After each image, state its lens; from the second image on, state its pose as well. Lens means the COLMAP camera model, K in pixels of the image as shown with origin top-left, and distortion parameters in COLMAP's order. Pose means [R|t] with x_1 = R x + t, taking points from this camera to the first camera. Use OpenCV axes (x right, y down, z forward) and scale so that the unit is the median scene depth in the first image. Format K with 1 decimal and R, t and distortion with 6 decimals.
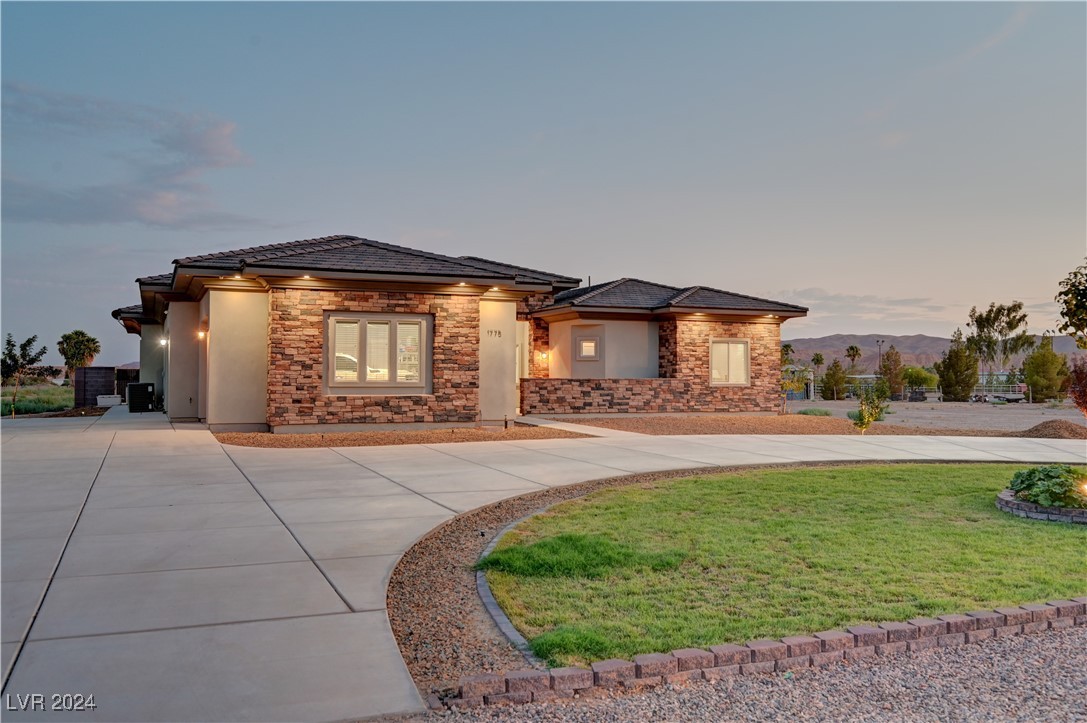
lens RADIAL K [[938.1, 0, 543.5], [0, 938.1, 361.5], [0, 0, 1]] dist [-0.007282, -0.001435]
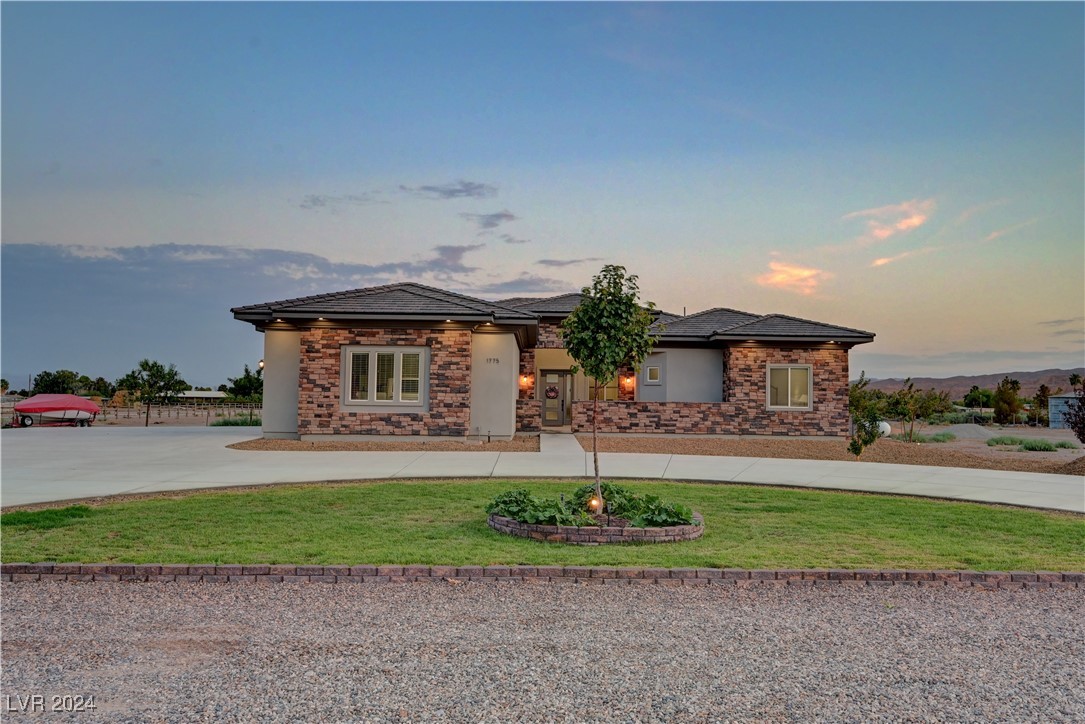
lens RADIAL K [[875.3, 0, 547.2], [0, 875.3, 363.5], [0, 0, 1]] dist [-0.007850, -0.001232]
pose [[0.927112, -0.005320, -0.374746, 0.442511], [-0.004186, 0.999690, -0.024546, -0.000968], [0.374760, 0.024326, 0.926803, 0.009811]]
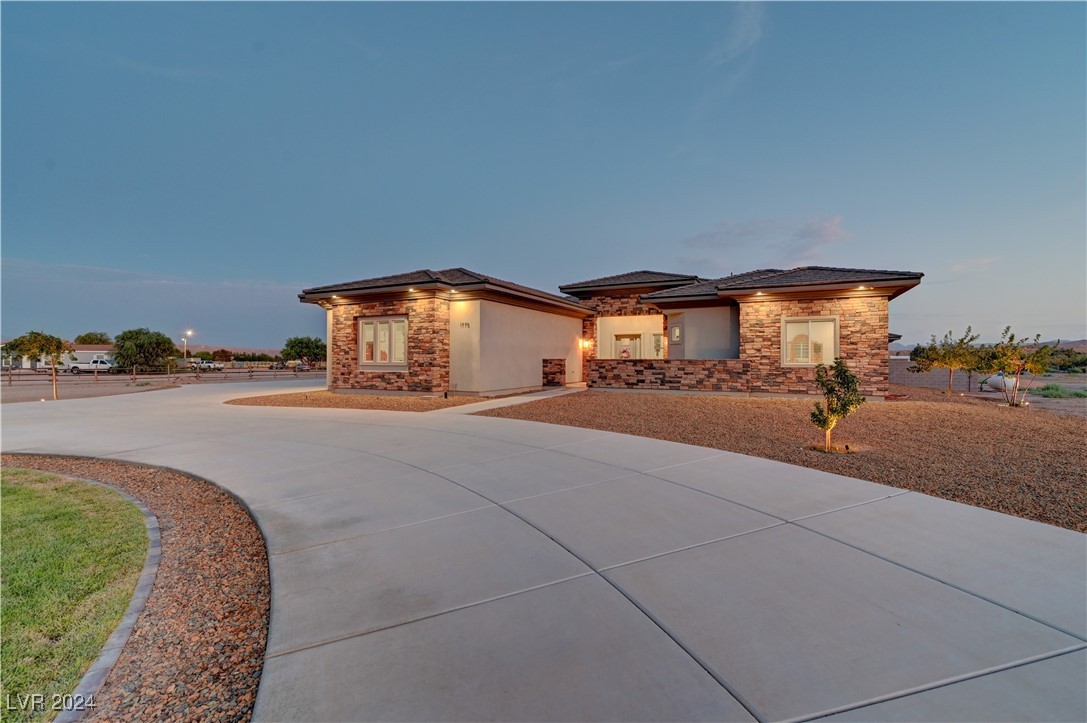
lens RADIAL K [[470.0, 0, 549.3], [0, 470.0, 360.4], [0, 0, 1]] dist [0.000443, 0.000079]
pose [[0.648649, 0.000010, -0.761088, 0.552153], [0.015784, 0.999785, 0.013466, 0.012755], [0.760924, -0.020748, 0.648509, 0.695033]]
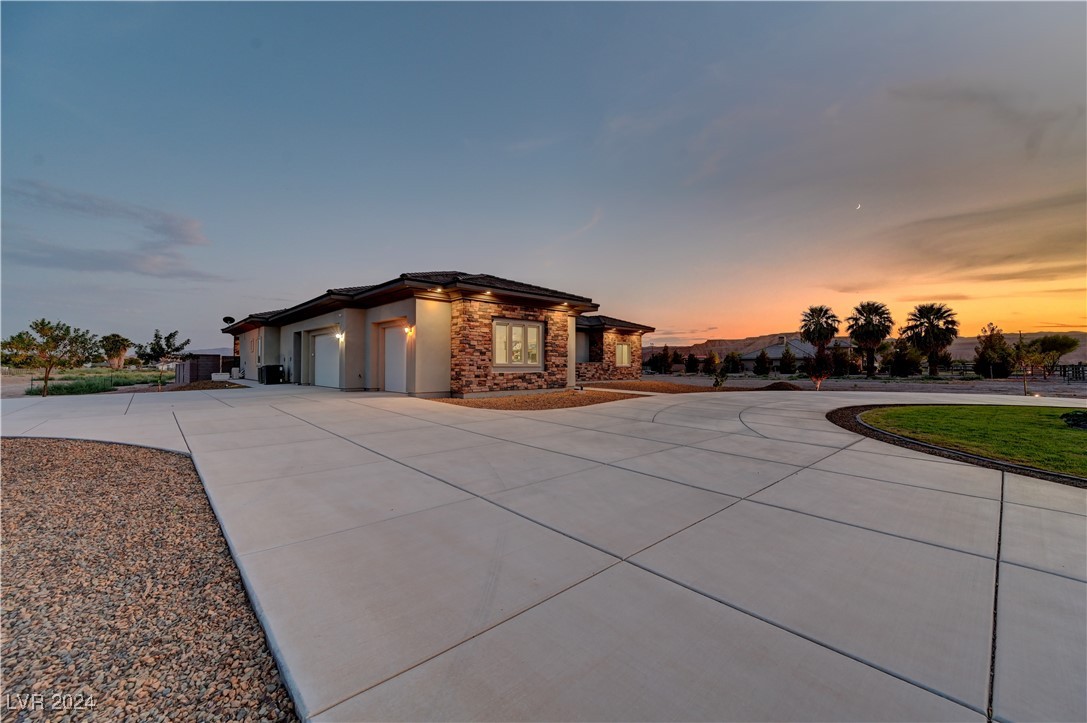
lens RADIAL K [[428.5, 0, 550.2], [0, 428.5, 361.2], [0, 0, 1]] dist [-0.000942, -0.000076]
pose [[0.936501, 0.003132, 0.350651, -0.367097], [-0.007270, 0.999919, 0.010485, 0.009679], [-0.350589, -0.012369, 0.936448, 0.301394]]
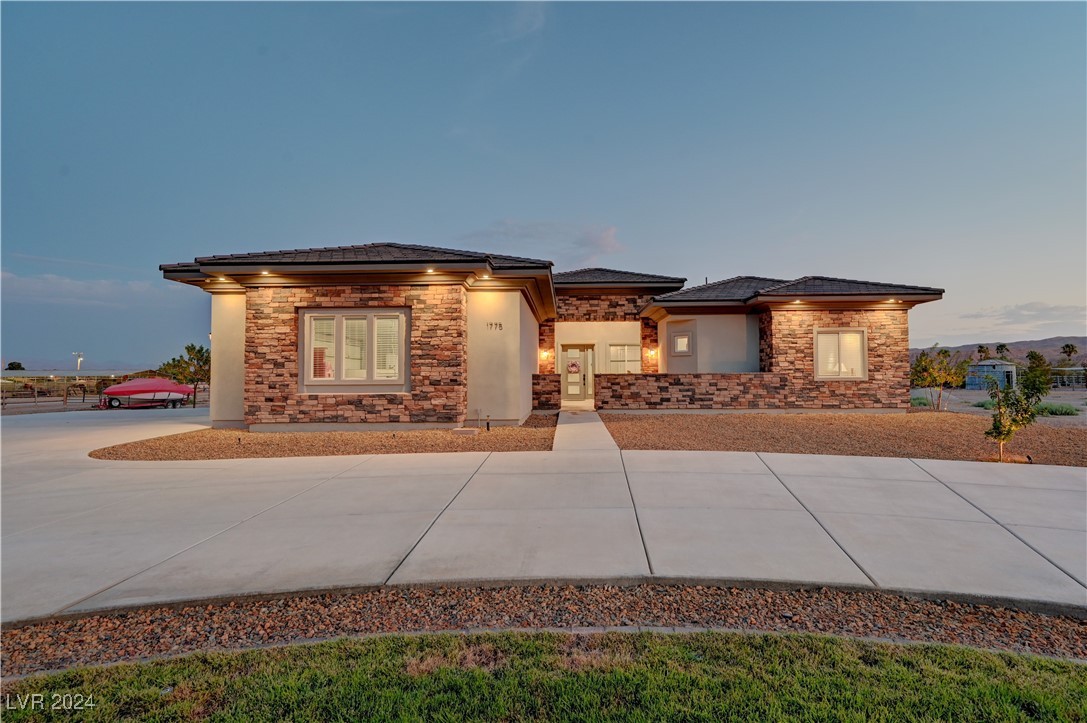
lens RADIAL K [[571.7, 0, 550.4], [0, 571.7, 361.1], [0, 0, 1]] dist [-0.001767, 0.000153]
pose [[0.910474, -0.019528, -0.413106, 0.242561], [0.017078, 0.999808, -0.009621, 0.011504], [0.413214, 0.001705, 0.910632, 0.533333]]
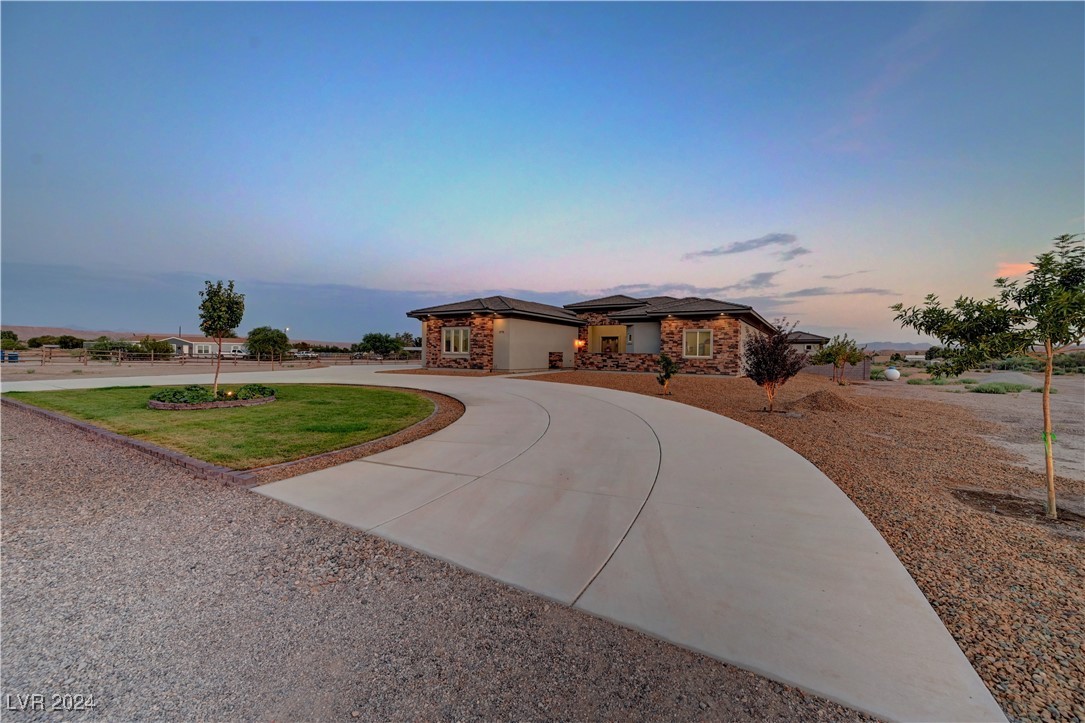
lens RADIAL K [[427.7, 0, 549.2], [0, 427.7, 361.2], [0, 0, 1]] dist [-0.000942, -0.000076]
pose [[0.585651, 0.019953, -0.810317, 0.928046], [0.003524, 0.999625, 0.027161, 0.014218], [0.810555, -0.018762, 0.585361, 0.493060]]
